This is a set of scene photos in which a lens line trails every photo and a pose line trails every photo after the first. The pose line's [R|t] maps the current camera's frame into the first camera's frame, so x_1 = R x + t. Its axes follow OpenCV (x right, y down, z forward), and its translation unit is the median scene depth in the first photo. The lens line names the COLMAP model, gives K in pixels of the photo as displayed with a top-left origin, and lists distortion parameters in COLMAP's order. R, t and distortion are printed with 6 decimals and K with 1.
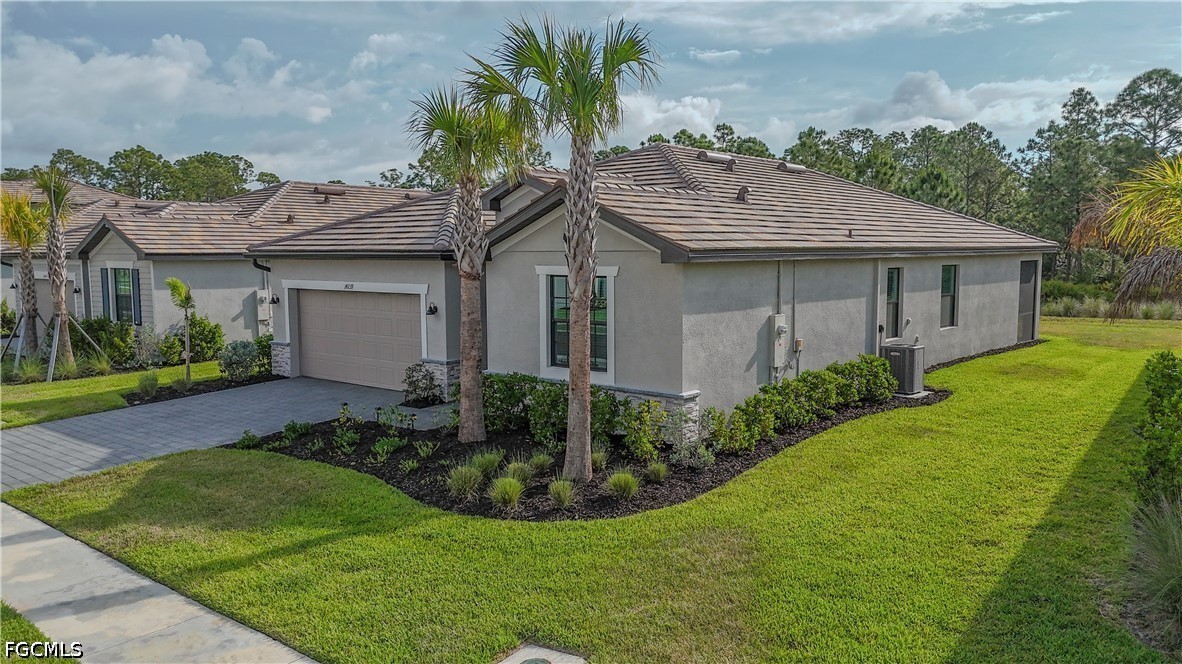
lens RADIAL K [[870.9, 0, 591.0], [0, 870.9, 332.0], [0, 0, 1]] dist [0.073794, -0.063491]
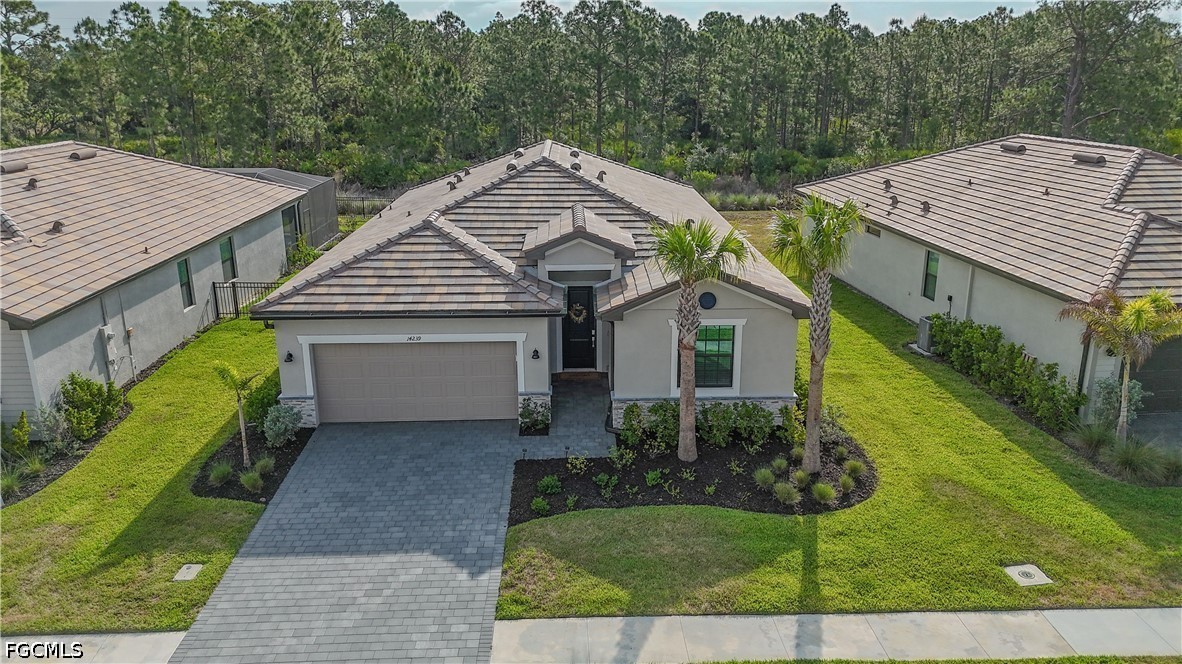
lens RADIAL K [[870.9, 0, 591.0], [0, 870.9, 332.0], [0, 0, 1]] dist [0.073794, -0.063491]
pose [[0.742133, -0.192788, 0.641928, -0.896697], [0.059967, 0.972998, 0.222889, -0.320653], [-0.667565, -0.126919, 0.733655, 0.062988]]
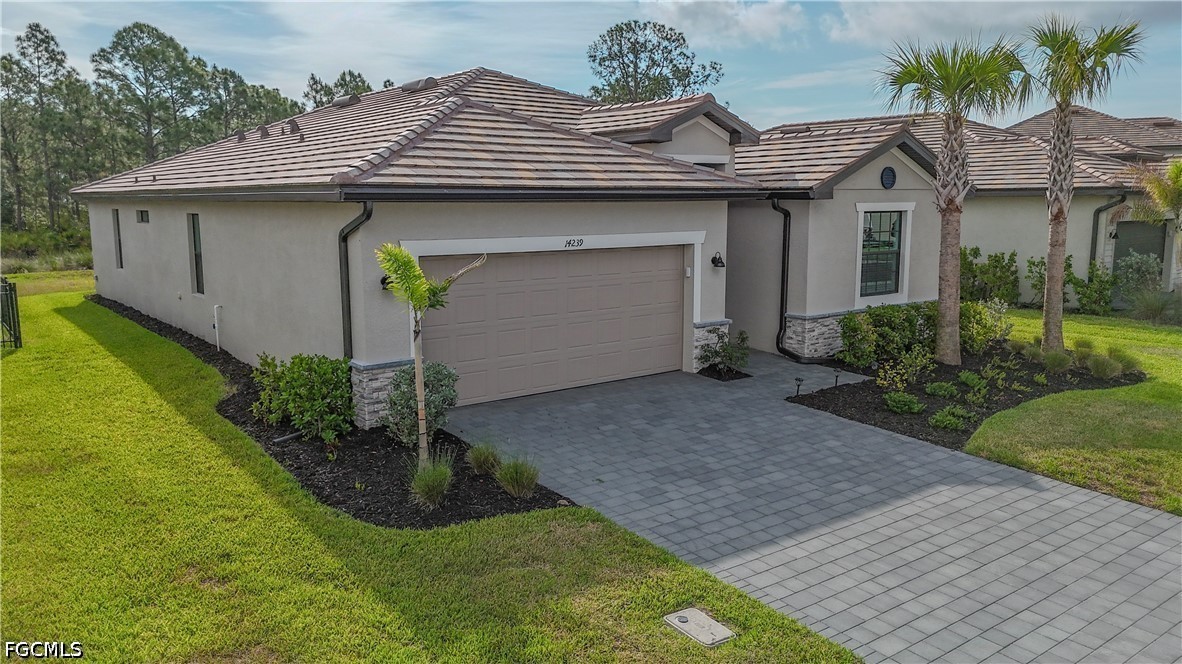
lens RADIAL K [[870.9, 0, 591.0], [0, 870.9, 332.0], [0, 0, 1]] dist [0.073794, -0.063491]
pose [[0.213942, -0.140823, 0.966643, -1.016851], [0.096164, 0.987784, 0.122619, -0.071988], [-0.972101, 0.066723, 0.224871, 0.934176]]
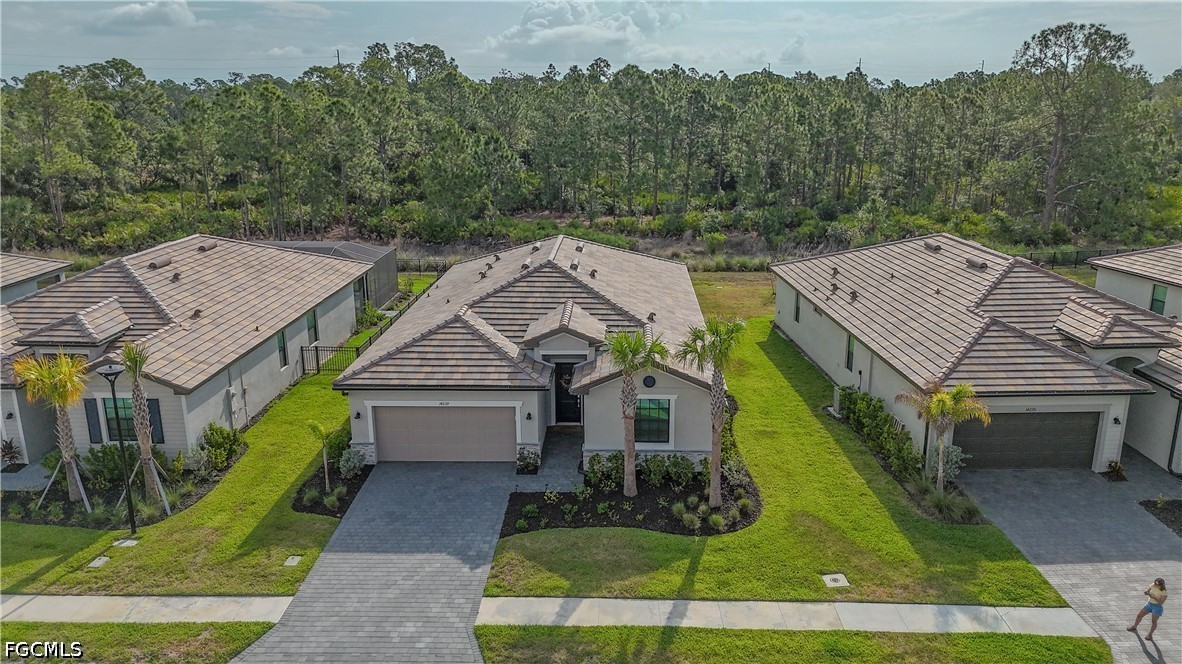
lens RADIAL K [[870.9, 0, 591.0], [0, 870.9, 332.0], [0, 0, 1]] dist [0.073794, -0.063491]
pose [[0.786110, -0.167238, 0.595032, -1.073421], [0.058308, 0.978471, 0.197974, -0.516989], [-0.615330, -0.120934, 0.778938, -0.382848]]
